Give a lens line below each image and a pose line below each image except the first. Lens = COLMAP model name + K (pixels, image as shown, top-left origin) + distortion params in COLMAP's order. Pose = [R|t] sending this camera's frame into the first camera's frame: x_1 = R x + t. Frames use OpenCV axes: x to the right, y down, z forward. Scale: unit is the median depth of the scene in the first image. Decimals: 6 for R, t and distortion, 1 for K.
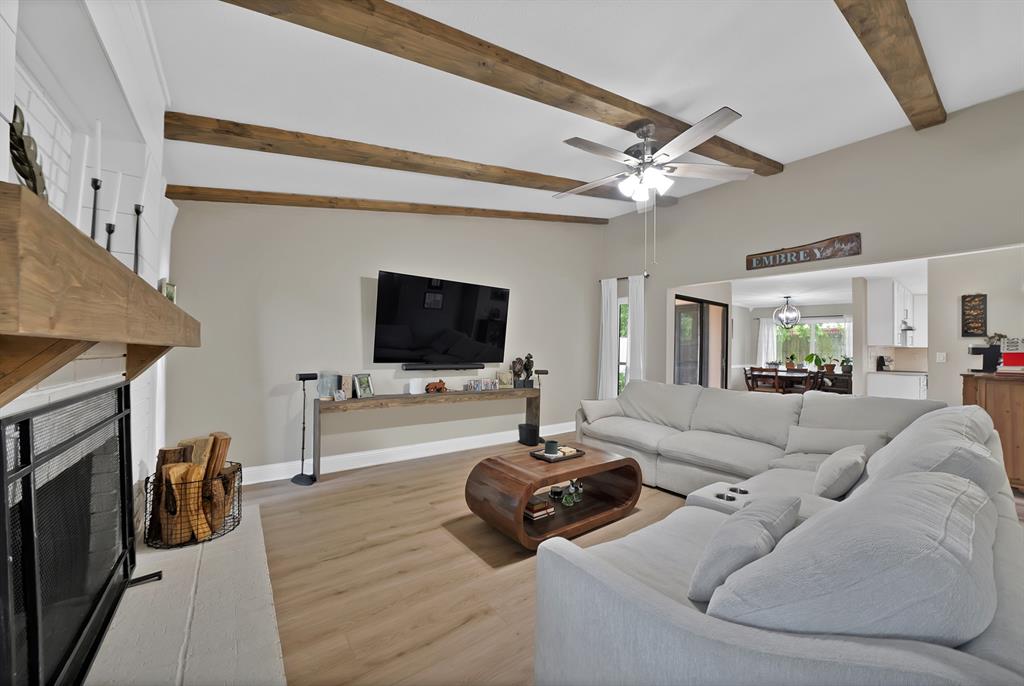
lens RADIAL K [[374.3, 0, 509.5], [0, 374.3, 348.9], [0, 0, 1]] dist [-0.020979, 0.001899]
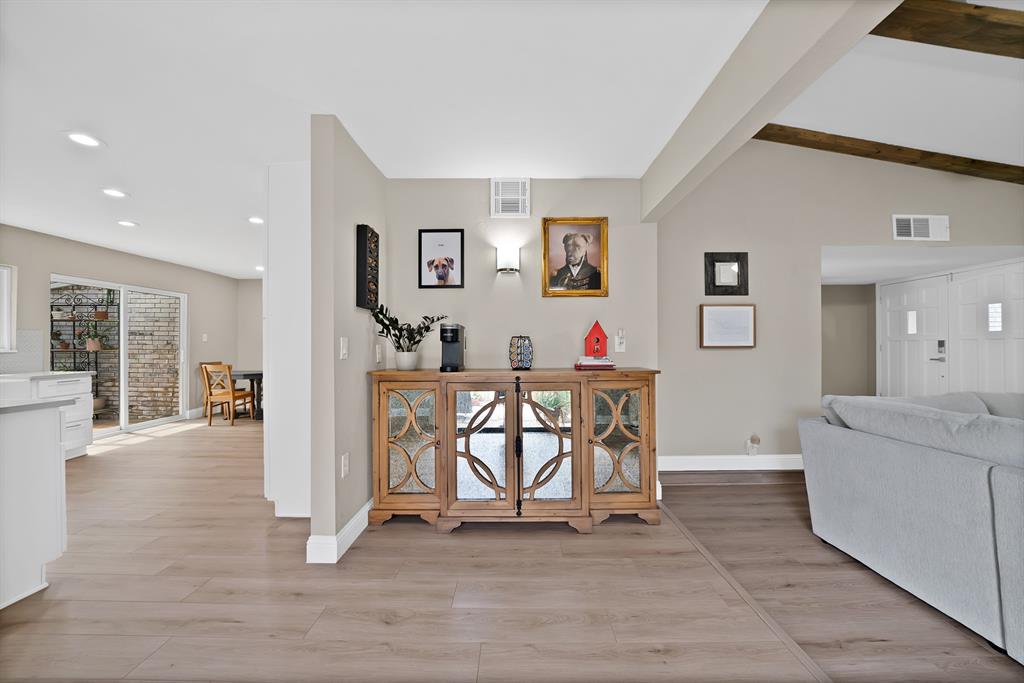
lens RADIAL K [[374.3, 0, 518.0], [0, 374.3, 345.7], [0, 0, 1]] dist [-0.020979, 0.001899]
pose [[-0.807514, -0.005440, 0.589824, 0.861868], [-0.007555, 0.999971, -0.001121, 0.020578], [-0.589800, -0.005361, -0.807531, 1.429648]]
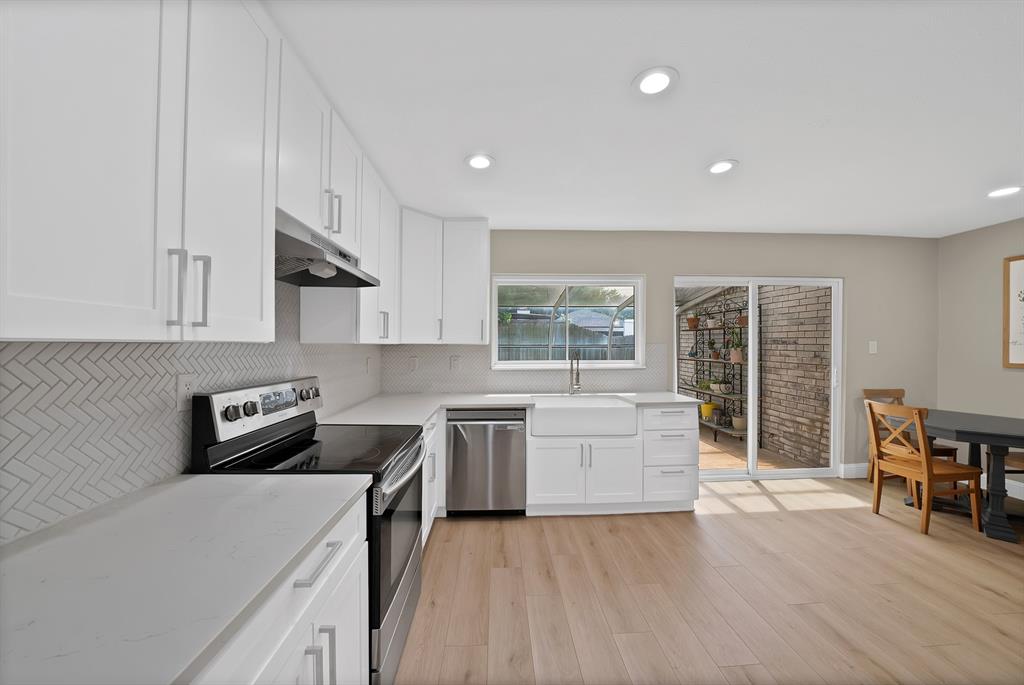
lens RADIAL K [[374.3, 0, 509.8], [0, 374.3, 345.2], [0, 0, 1]] dist [-0.020979, 0.001899]
pose [[0.533529, -0.008299, 0.845741, 1.607132], [-0.002213, 0.999935, 0.011208, -0.020896], [-0.845779, -0.007852, 0.533475, 1.223378]]
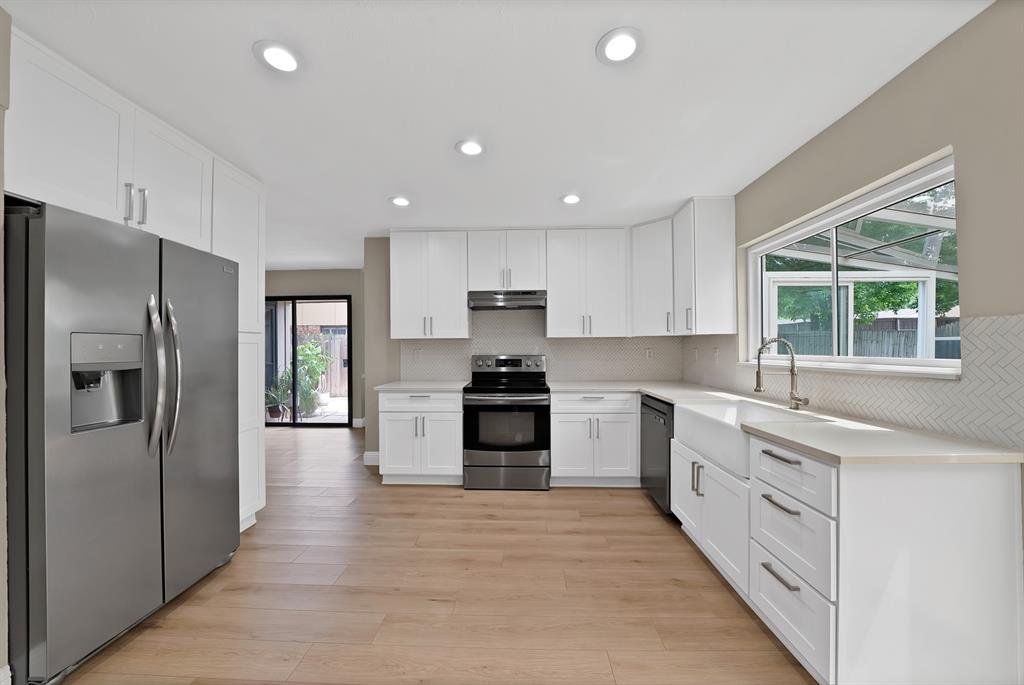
lens RADIAL K [[374.3, 0, 516.7], [0, 374.3, 343.0], [0, 0, 1]] dist [-0.020979, 0.001899]
pose [[0.803270, -0.021182, -0.595238, 2.462001], [0.017269, 0.999776, -0.012273, 0.007709], [0.595364, -0.000421, 0.803456, 0.871568]]
